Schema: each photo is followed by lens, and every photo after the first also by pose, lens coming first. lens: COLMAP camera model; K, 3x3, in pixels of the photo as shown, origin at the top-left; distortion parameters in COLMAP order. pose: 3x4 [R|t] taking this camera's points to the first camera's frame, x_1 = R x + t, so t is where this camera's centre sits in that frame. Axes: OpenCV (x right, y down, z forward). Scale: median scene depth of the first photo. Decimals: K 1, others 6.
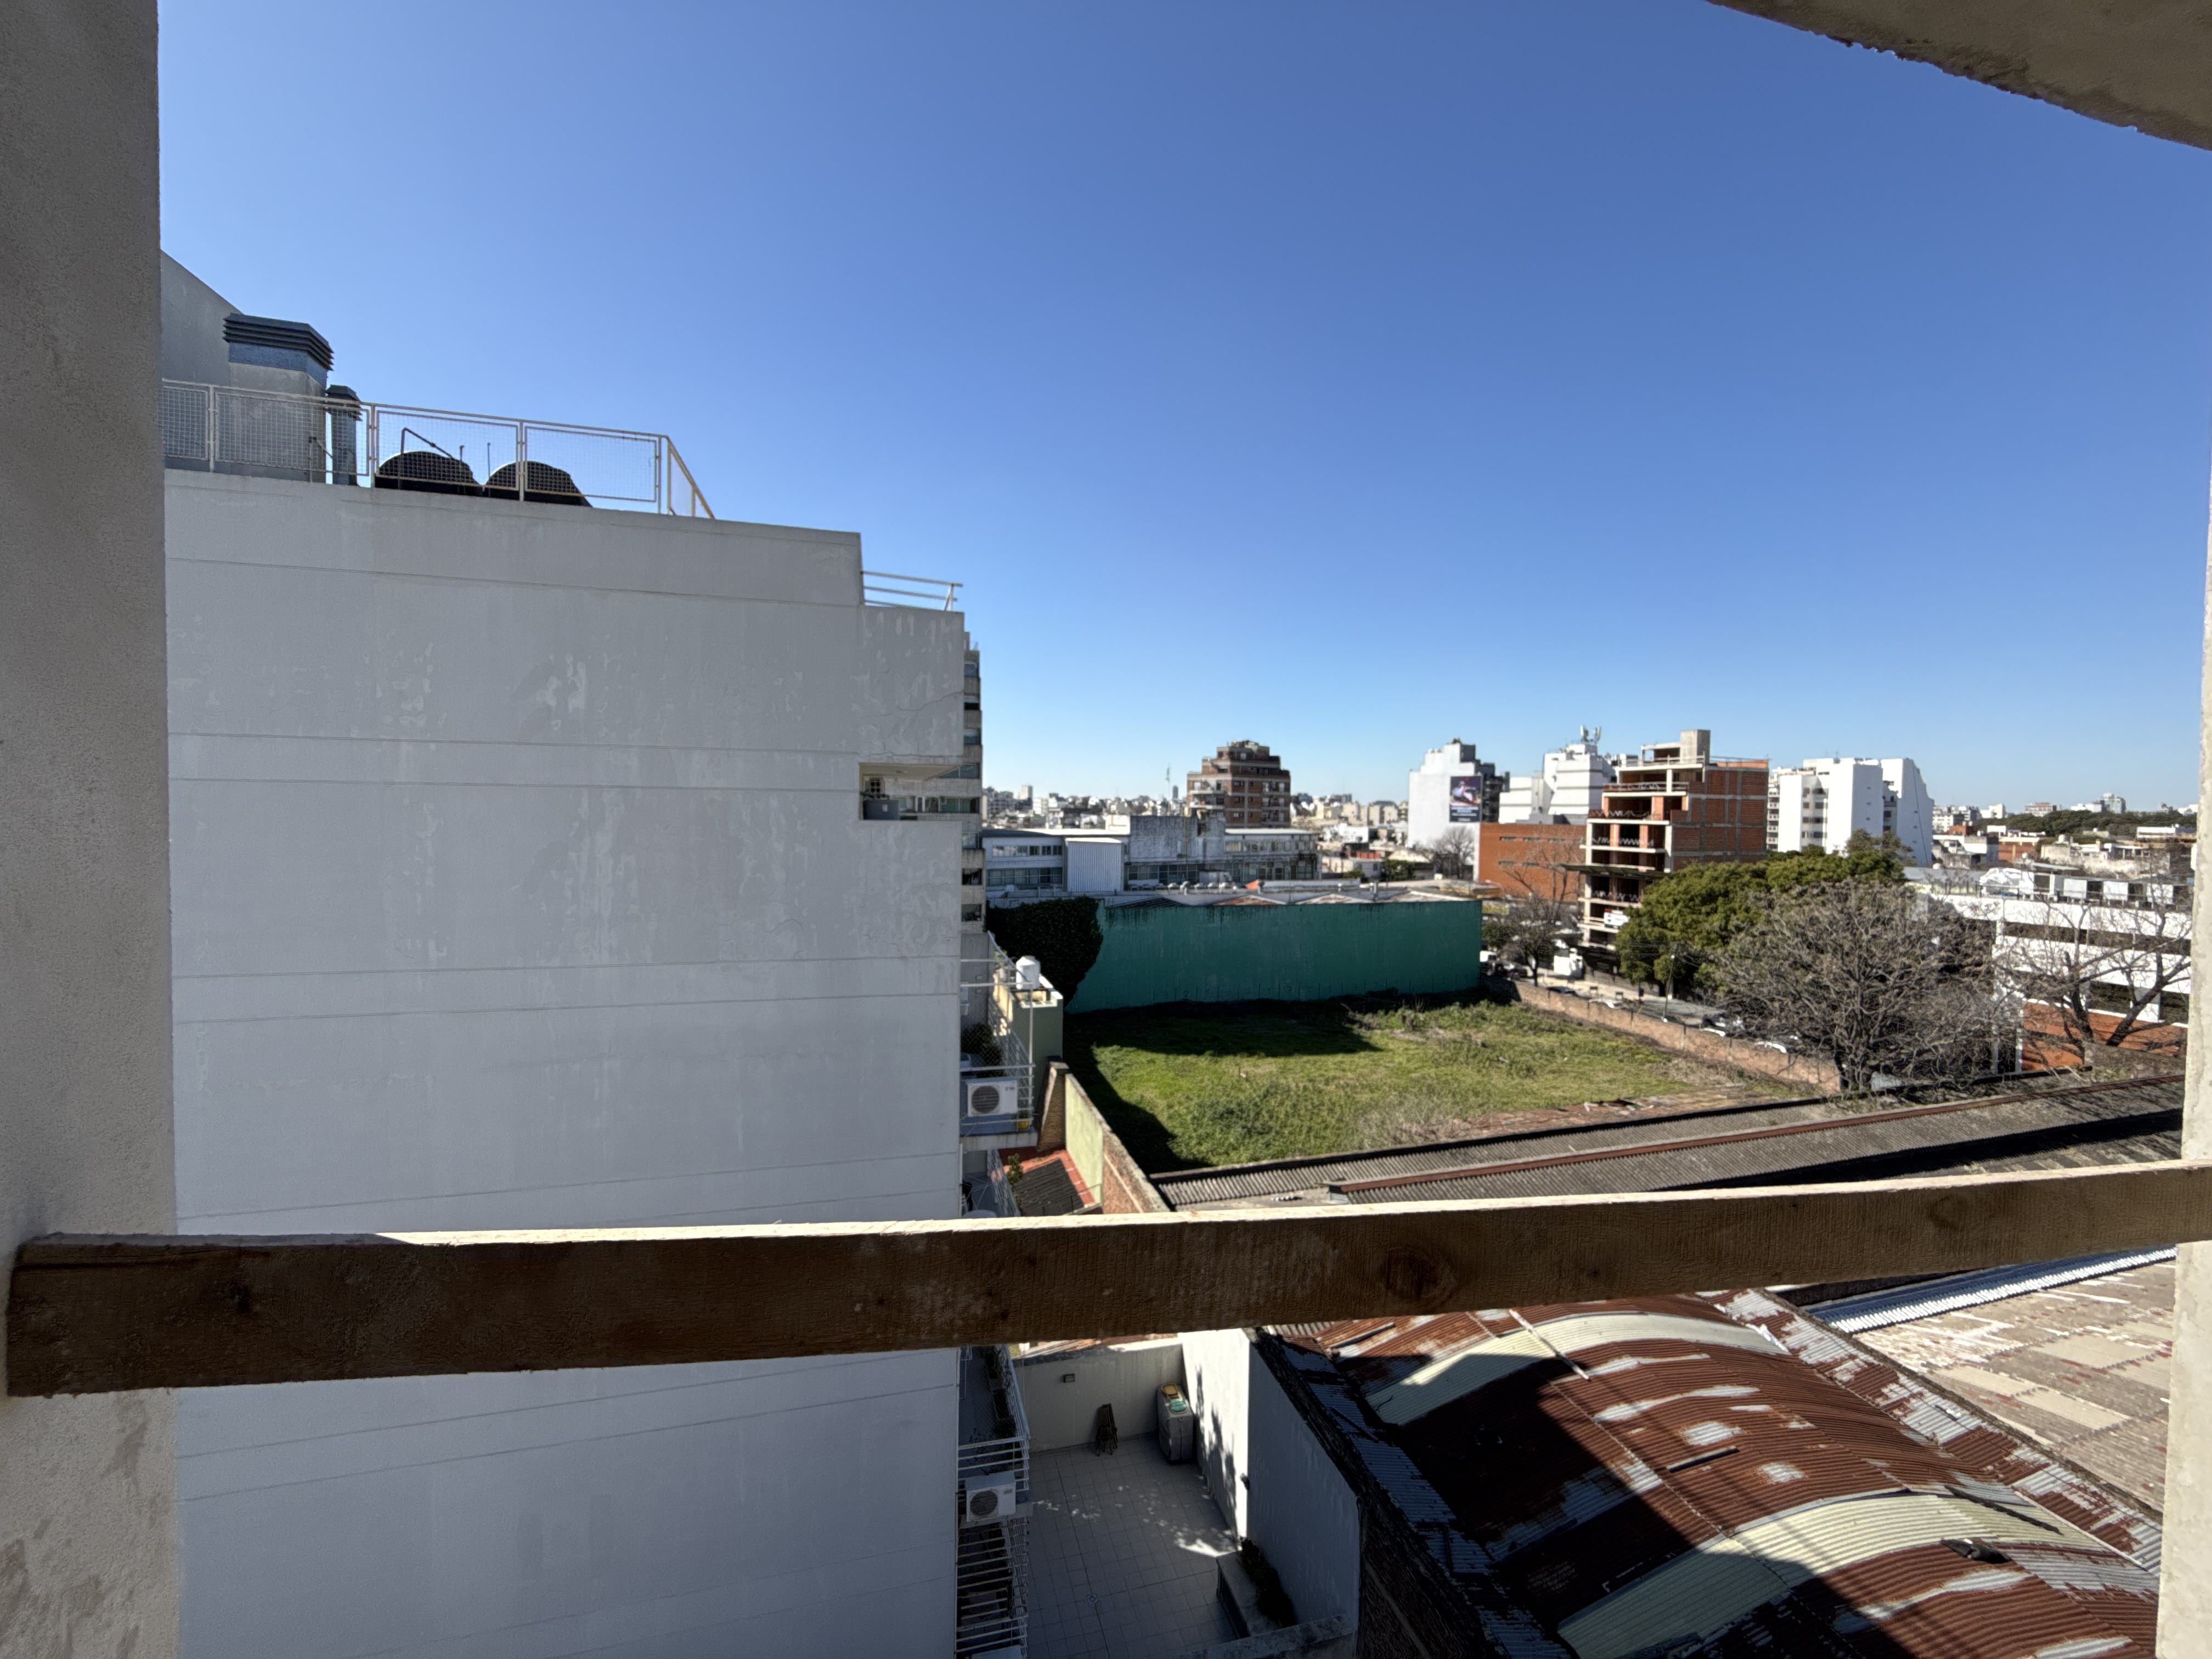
lens RADIAL K [[874.2, 0, 1098.4], [0, 874.2, 834.4], [0, 0, 1]] dist [0.000093, 0.000242]
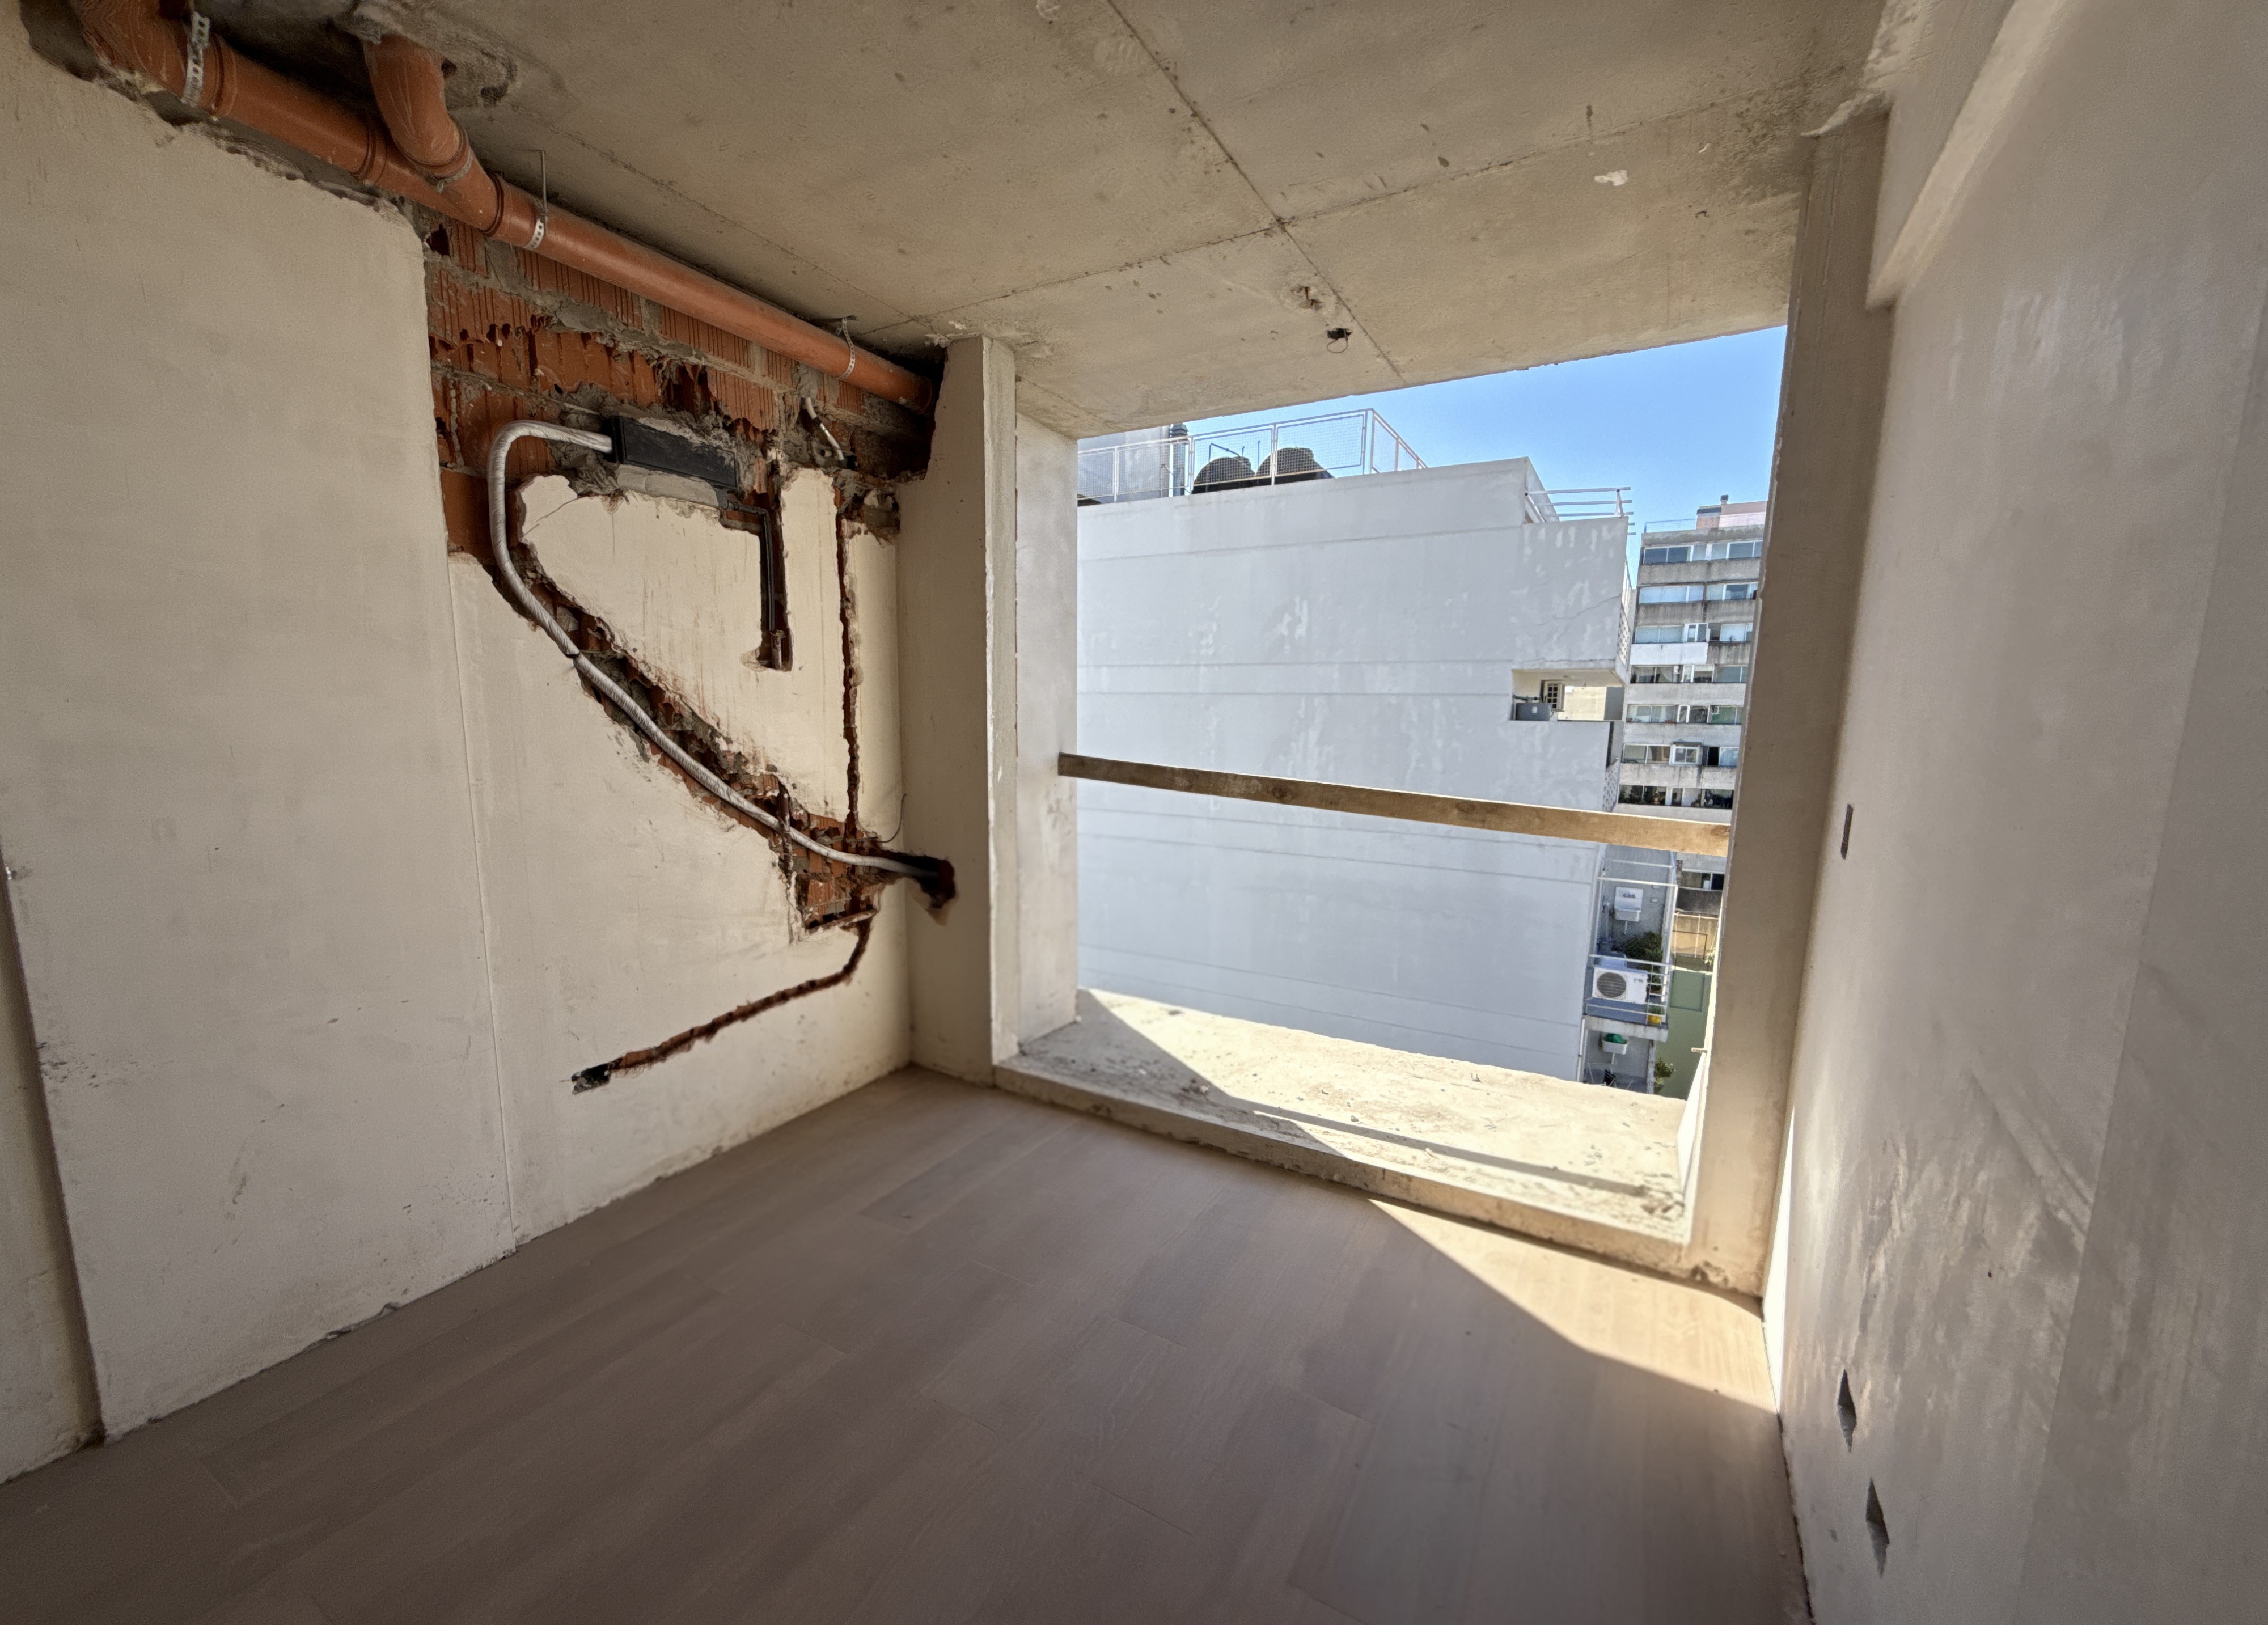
lens RADIAL K [[901.2, 0, 1147.6], [0, 901.2, 850.1], [0, 0, 1]] dist [-0.001244, 0.000113]
pose [[0.723233, 0.101738, -0.683069, 0.143607], [-0.024456, 0.992242, 0.121893, 0.013855], [0.690171, -0.071452, 0.720110, -0.126713]]
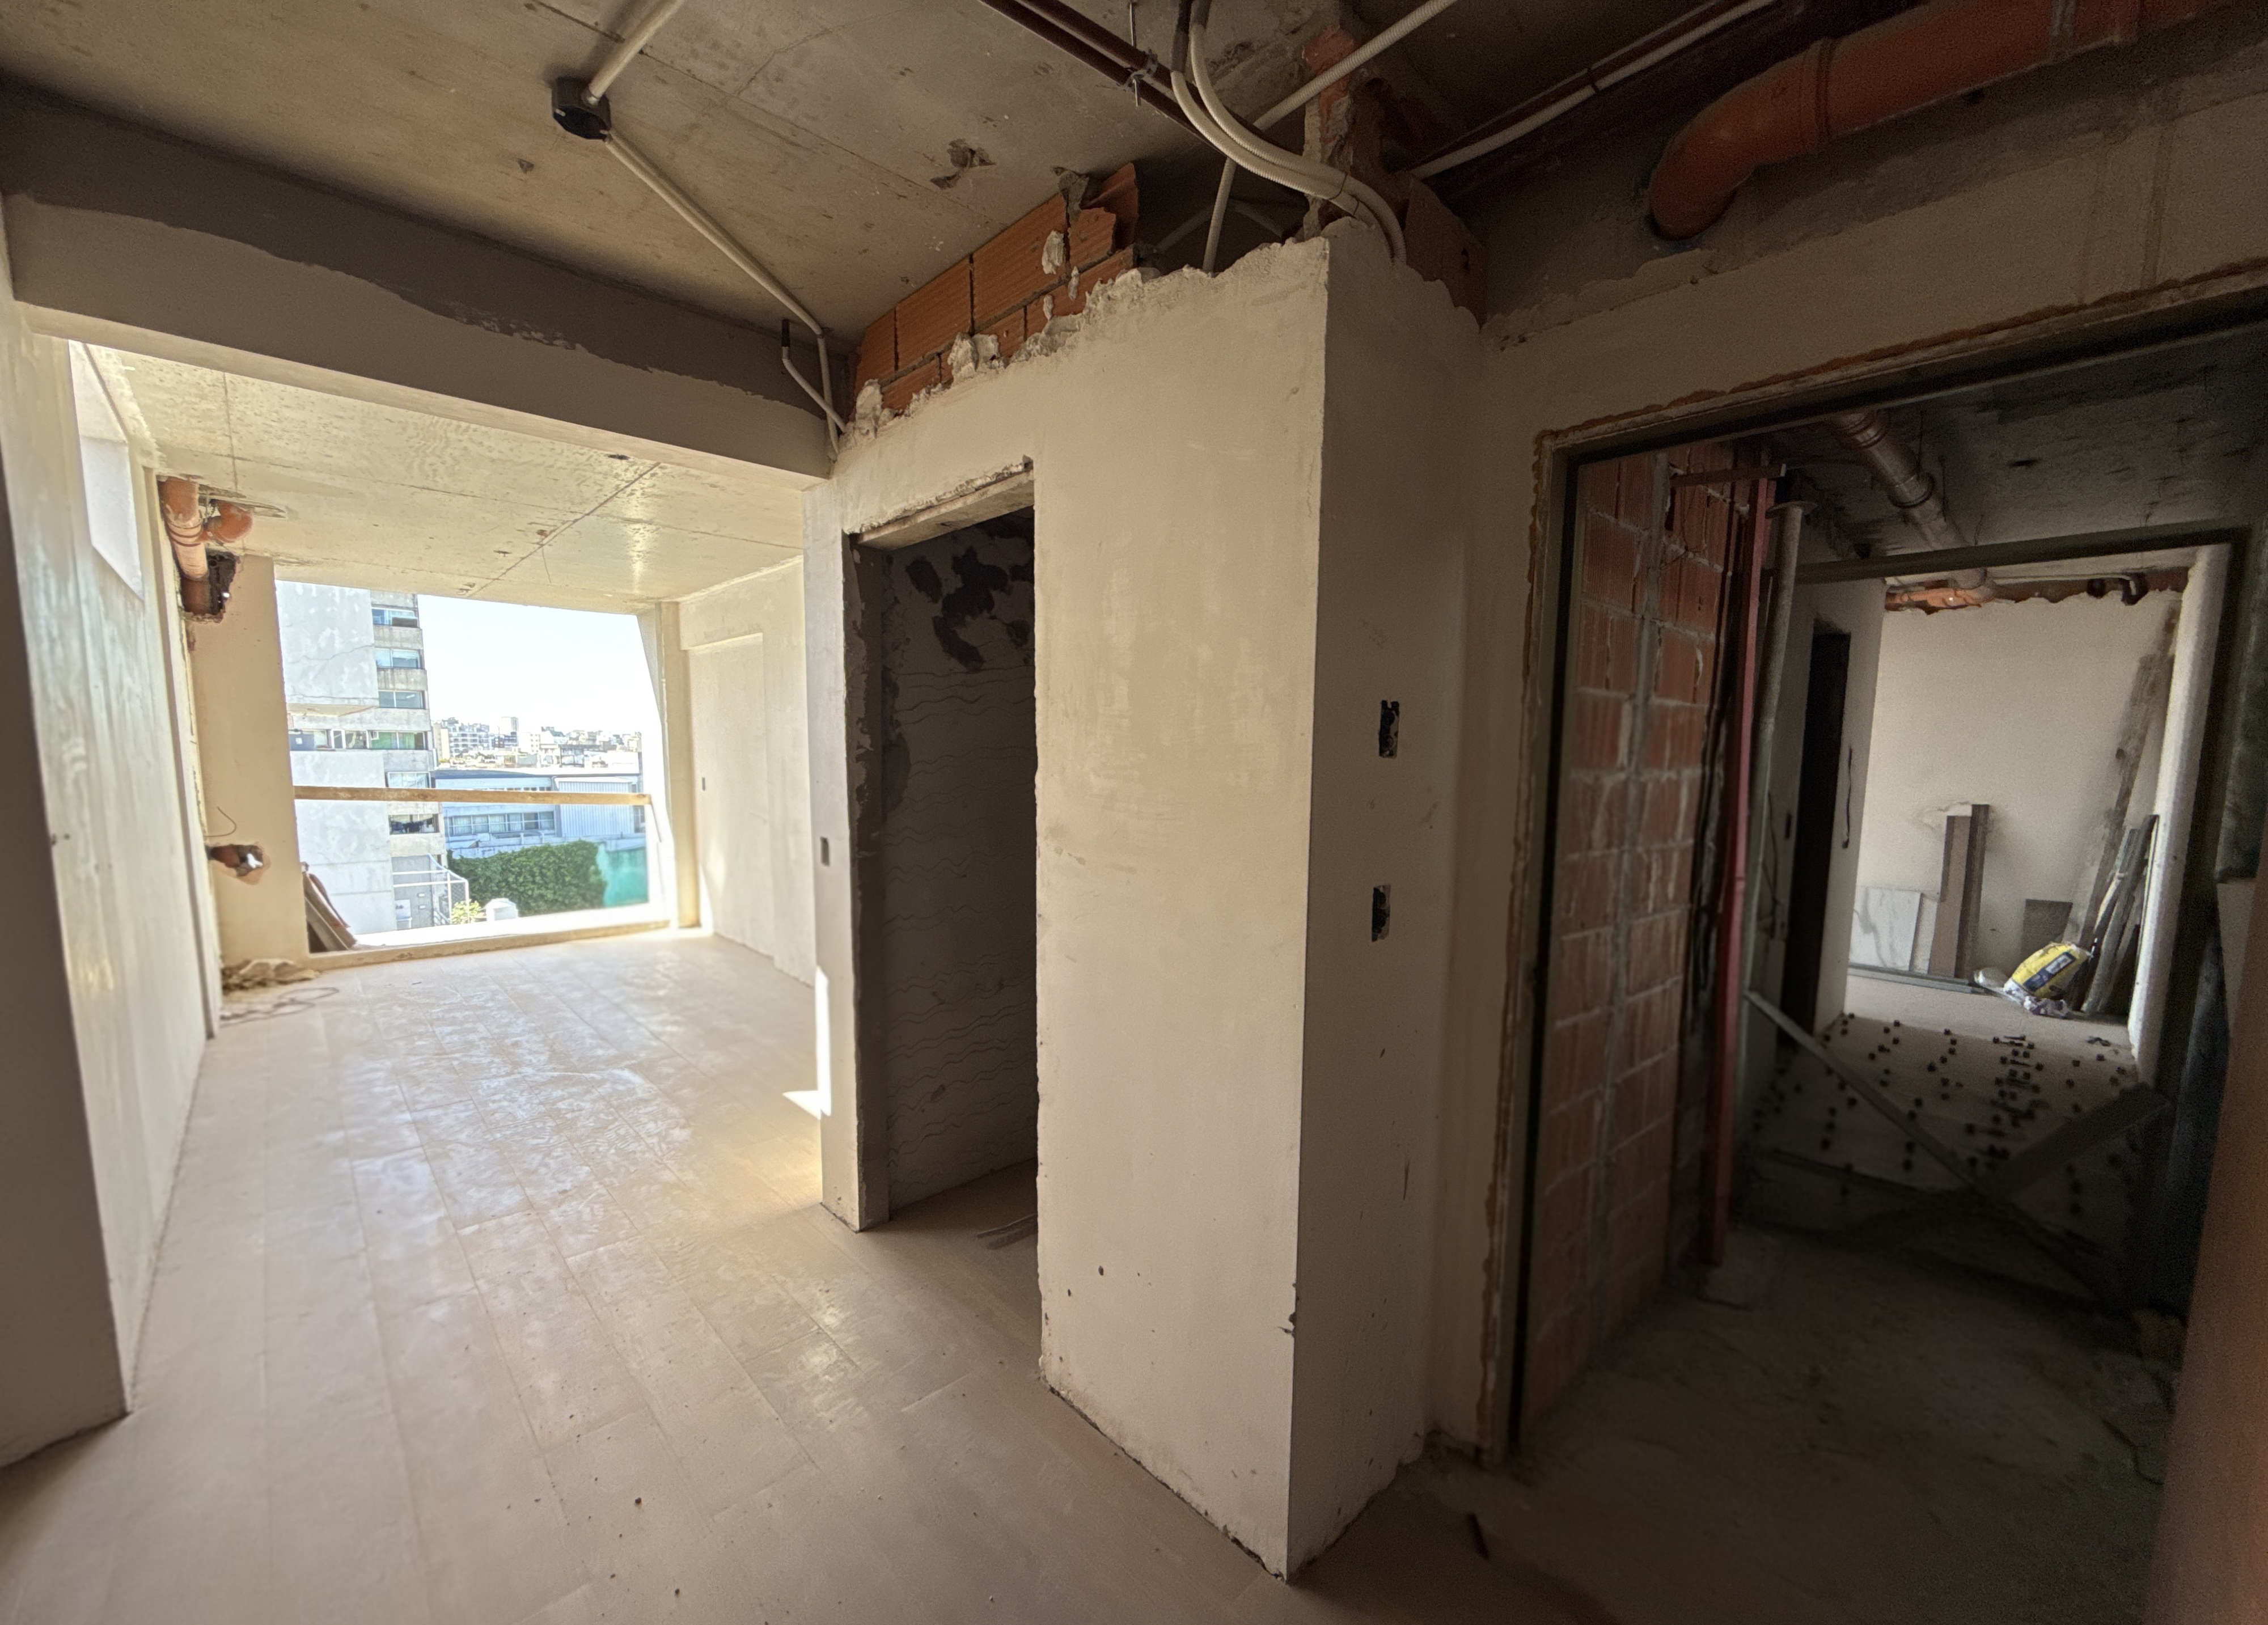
lens RADIAL K [[901.2, 0, 1139.9], [0, 901.2, 853.4], [0, 0, 1]] dist [-0.001244, 0.000113]
pose [[0.866679, -0.061249, 0.495092, 0.096029], [0.016360, 0.995390, 0.094504, 0.018359], [-0.498598, -0.073805, 0.863686, -0.465556]]
